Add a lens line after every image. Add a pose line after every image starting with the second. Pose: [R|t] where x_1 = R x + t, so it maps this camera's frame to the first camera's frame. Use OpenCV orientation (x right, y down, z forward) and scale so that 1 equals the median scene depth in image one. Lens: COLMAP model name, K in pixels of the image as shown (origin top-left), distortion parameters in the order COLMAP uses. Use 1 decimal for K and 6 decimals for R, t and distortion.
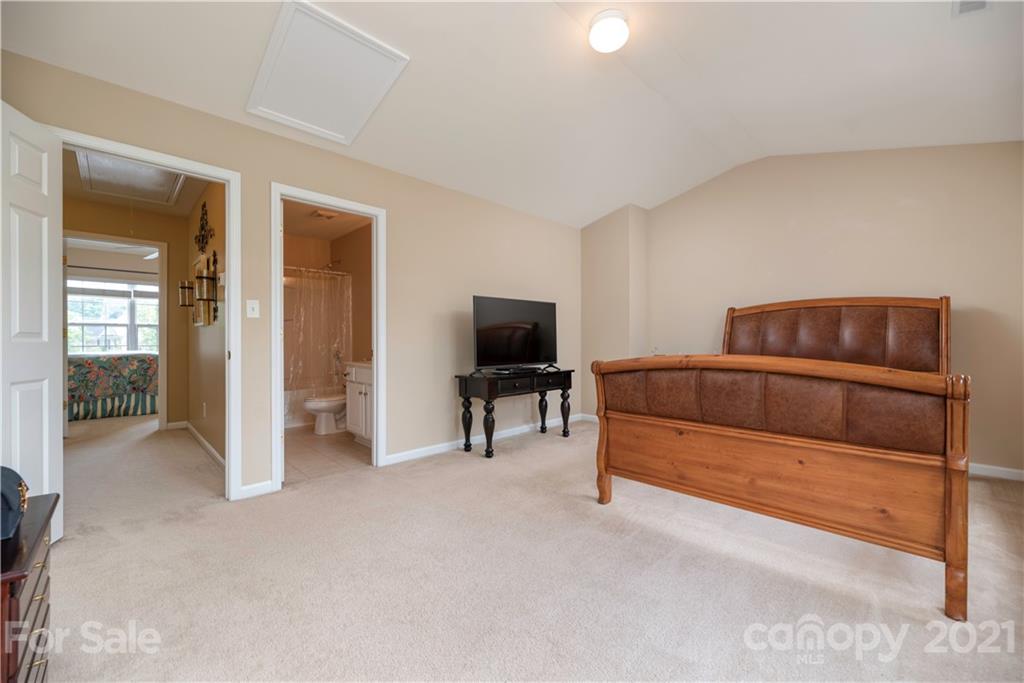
lens RADIAL K [[416.6, 0, 519.7], [0, 416.6, 340.6], [0, 0, 1]] dist [0.005391, 0.000794]
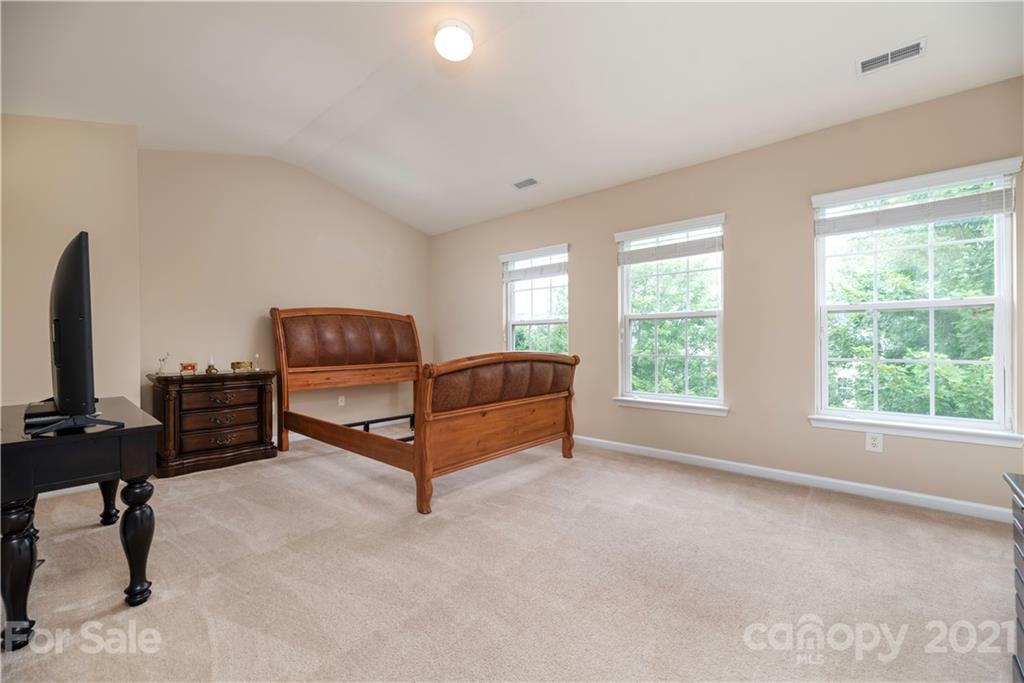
lens RADIAL K [[416.6, 0, 515.7], [0, 416.6, 341.5], [0, 0, 1]] dist [0.005391, 0.000794]
pose [[-0.059871, -0.002424, 0.998203, -0.814792], [0.008359, 0.999961, 0.002930, -0.003250], [-0.998171, 0.008520, -0.059848, 0.906605]]
